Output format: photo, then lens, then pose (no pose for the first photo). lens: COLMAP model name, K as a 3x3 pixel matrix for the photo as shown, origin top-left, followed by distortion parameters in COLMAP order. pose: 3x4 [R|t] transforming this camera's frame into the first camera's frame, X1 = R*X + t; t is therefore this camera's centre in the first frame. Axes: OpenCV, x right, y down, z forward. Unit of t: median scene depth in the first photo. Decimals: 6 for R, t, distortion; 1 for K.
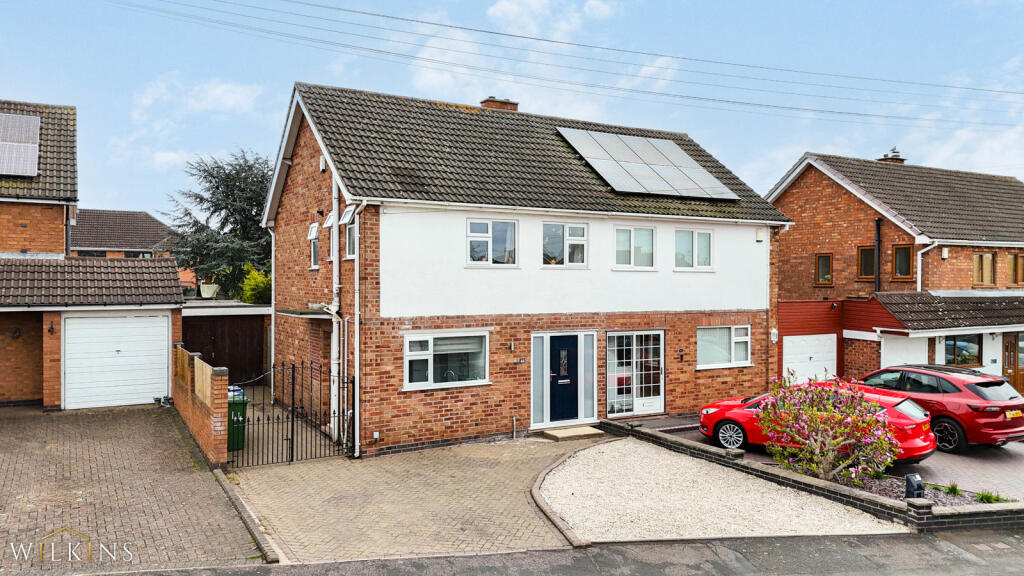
lens RADIAL K [[745.9, 0, 517.1], [0, 745.9, 285.4], [0, 0, 1]] dist [0.104535, -0.113858]
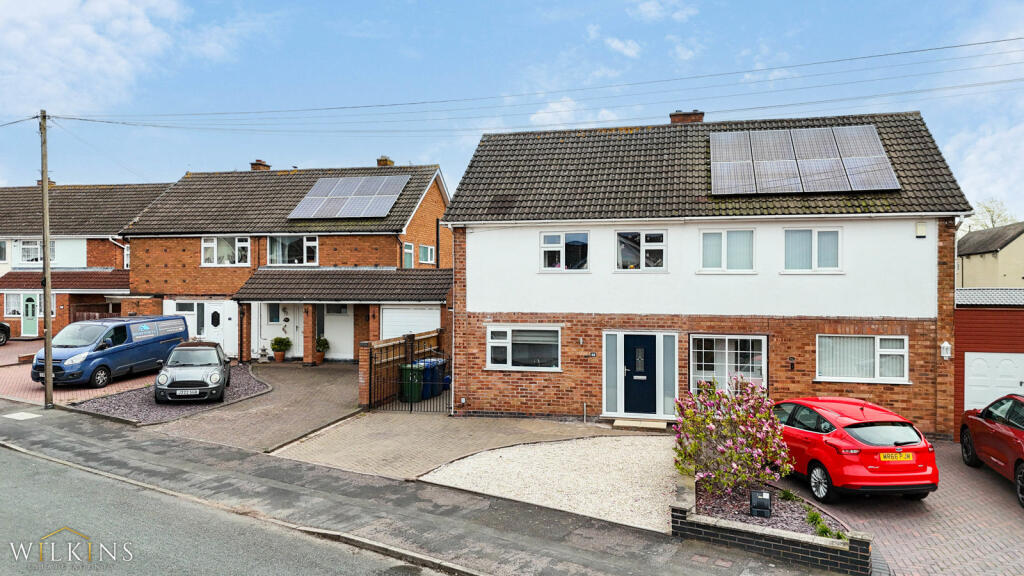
lens RADIAL K [[745.9, 0, 517.1], [0, 745.9, 285.4], [0, 0, 1]] dist [0.104535, -0.113858]
pose [[0.732301, 0.000491, -0.680981, 0.680784], [-0.004129, 0.999985, -0.003720, 0.000568], [0.680969, 0.005536, 0.732292, 0.086325]]
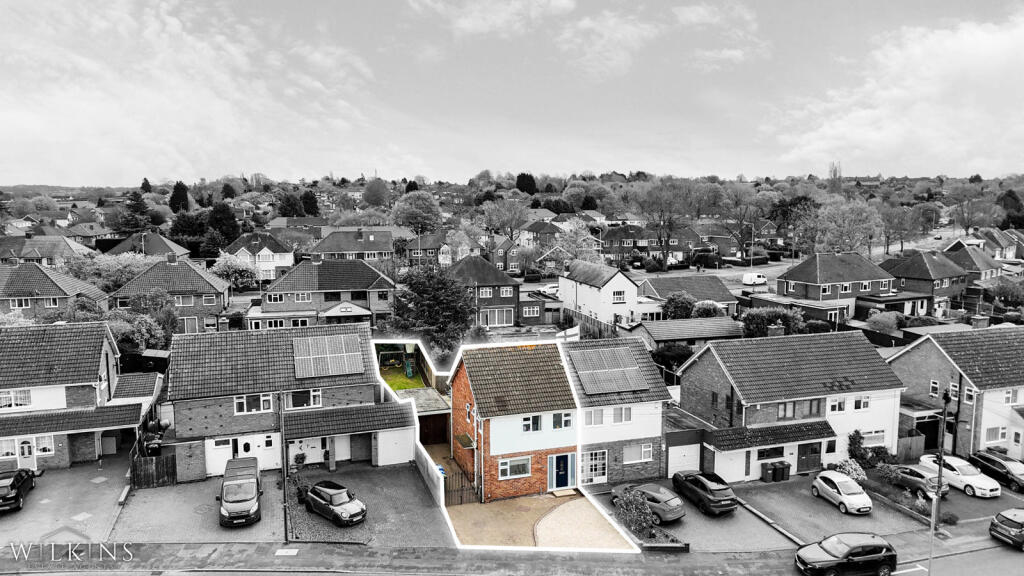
lens RADIAL K [[745.9, 0, 517.1], [0, 745.9, 285.4], [0, 0, 1]] dist [0.104535, -0.113858]
pose [[0.980312, 0.019694, -0.196468, 0.414200], [0.002886, 0.993478, 0.113987, -0.822685], [0.197432, -0.112310, 0.973862, -1.505844]]
